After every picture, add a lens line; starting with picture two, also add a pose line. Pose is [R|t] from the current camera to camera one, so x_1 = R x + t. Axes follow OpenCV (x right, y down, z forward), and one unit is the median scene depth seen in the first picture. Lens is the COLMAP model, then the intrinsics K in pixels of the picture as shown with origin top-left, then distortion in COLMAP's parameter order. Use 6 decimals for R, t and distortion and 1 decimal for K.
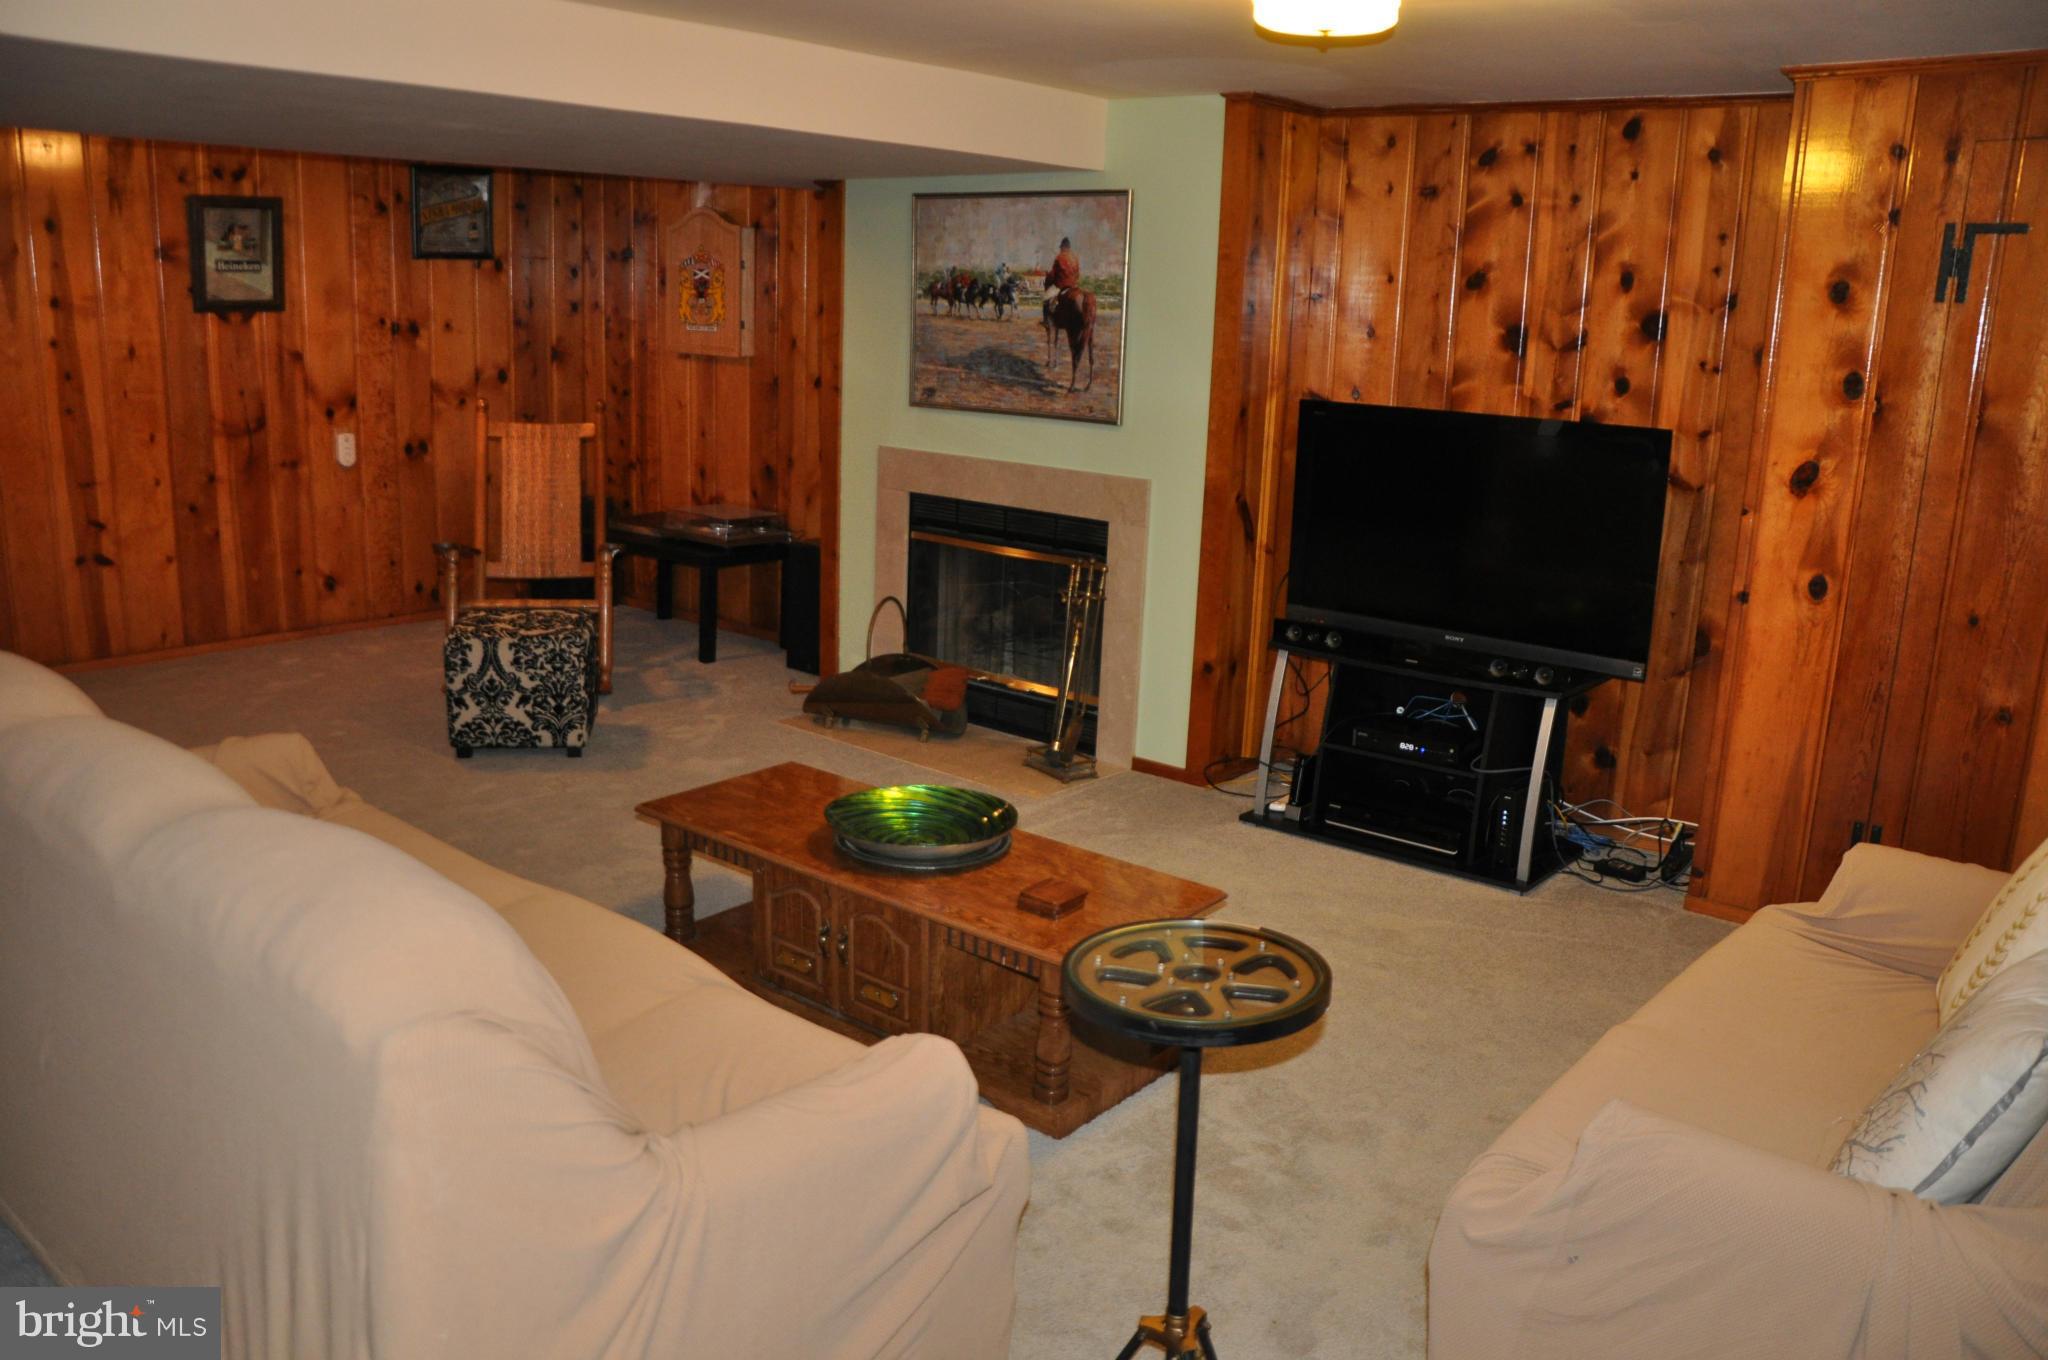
lens RADIAL K [[1667.7, 0, 954.2], [0, 1667.7, 681.1], [0, 0, 1]] dist [-0.138714, 0.092528]
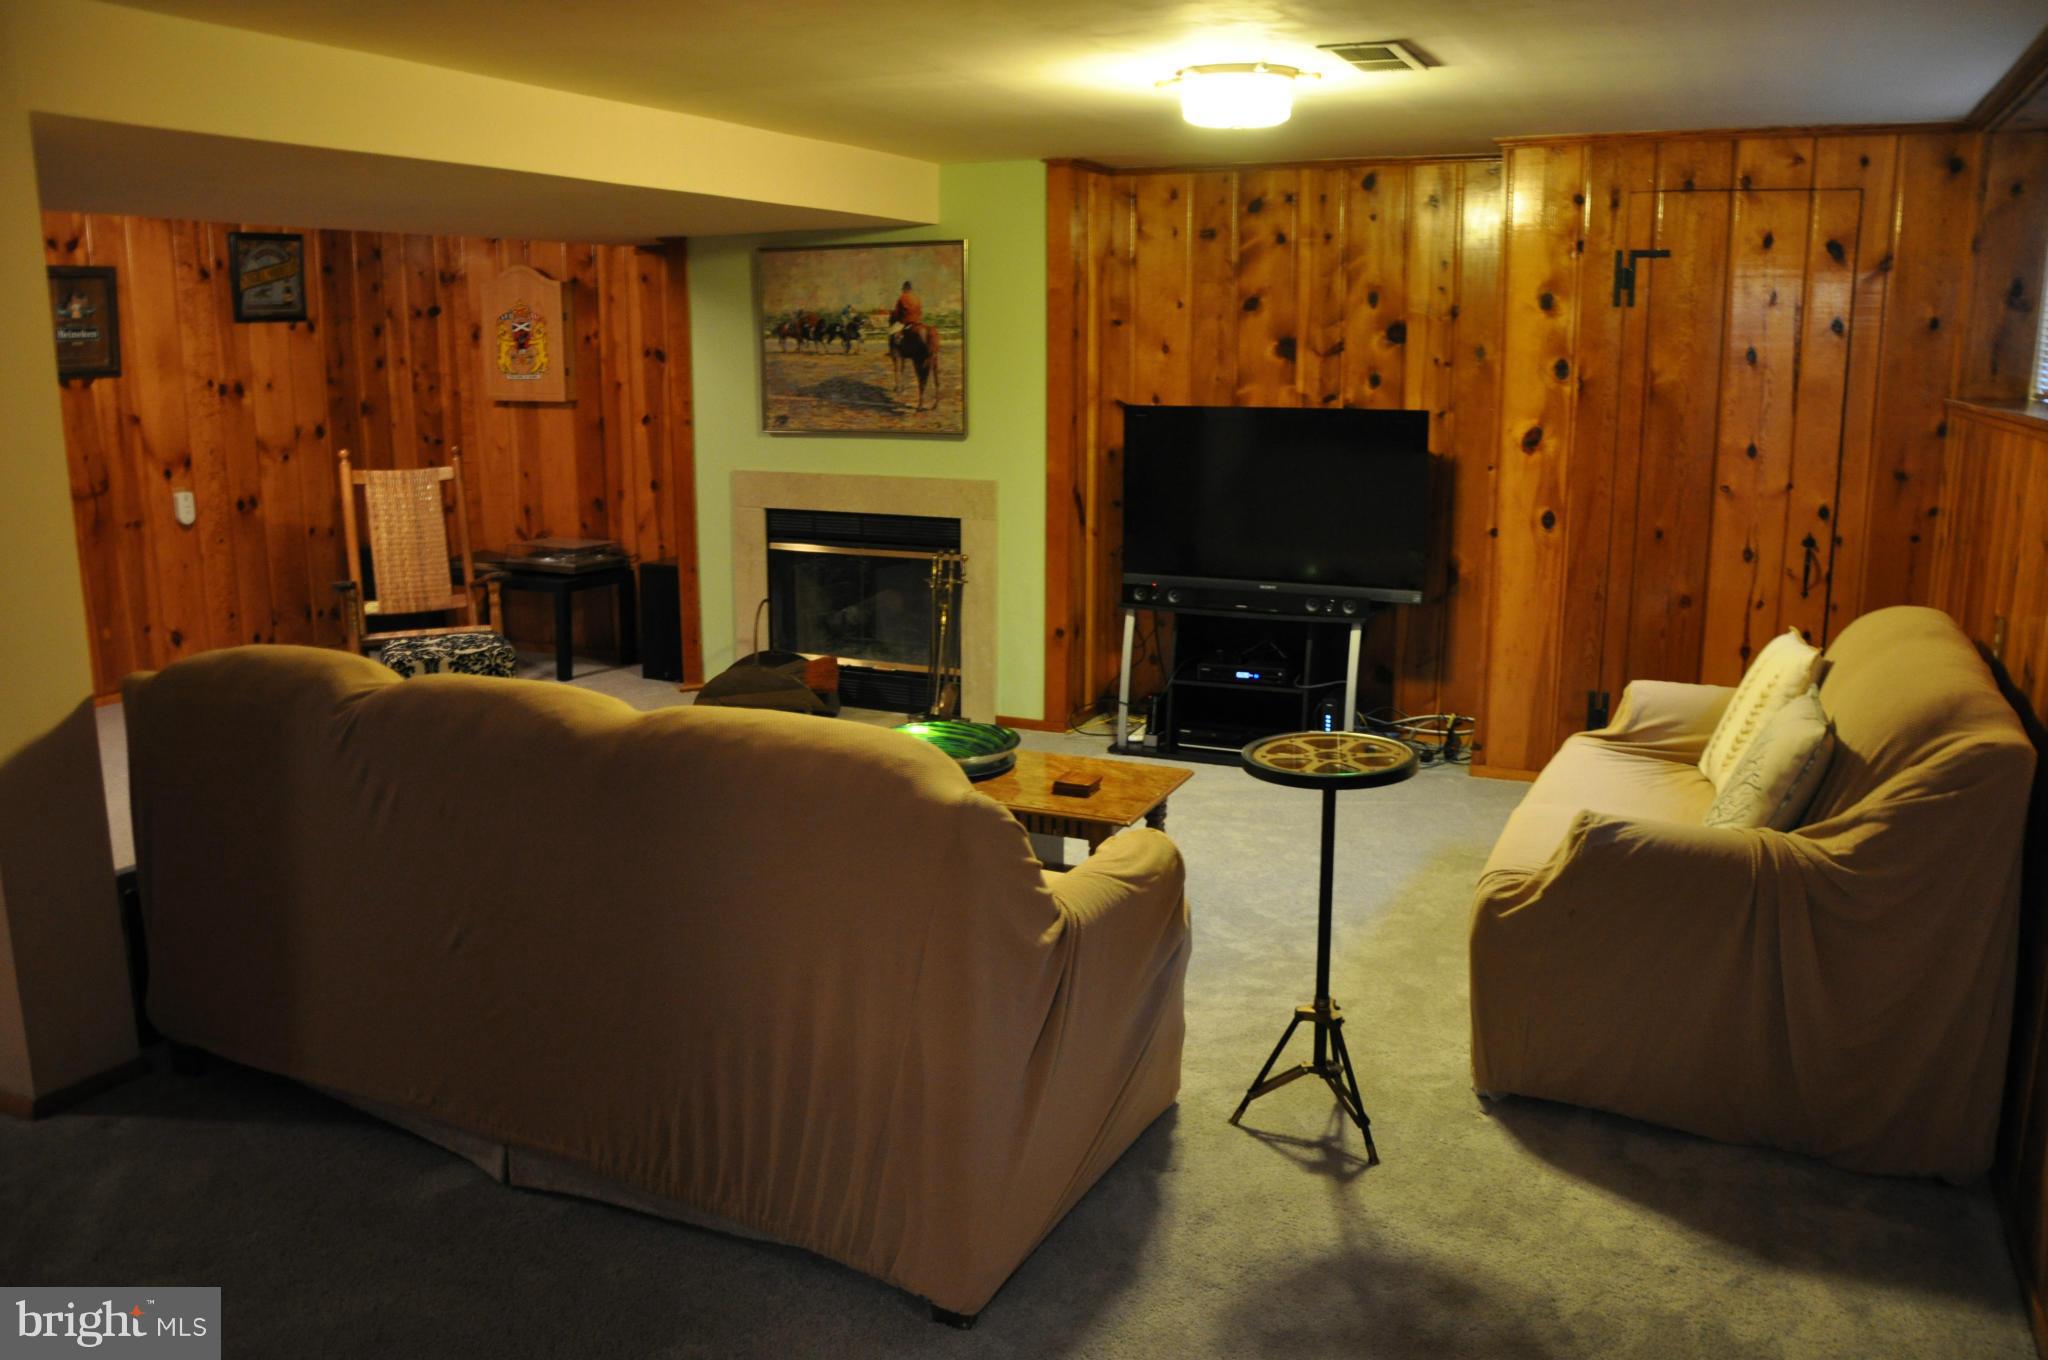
lens RADIAL K [[1667.7, 0, 979.0], [0, 1667.7, 684.1], [0, 0, 1]] dist [-0.138714, 0.092528]
pose [[0.965620, -0.087051, 0.244950, -0.196857], [0.092338, 0.995676, -0.010161, 0.035070], [-0.243006, 0.032430, 0.969482, -0.149981]]
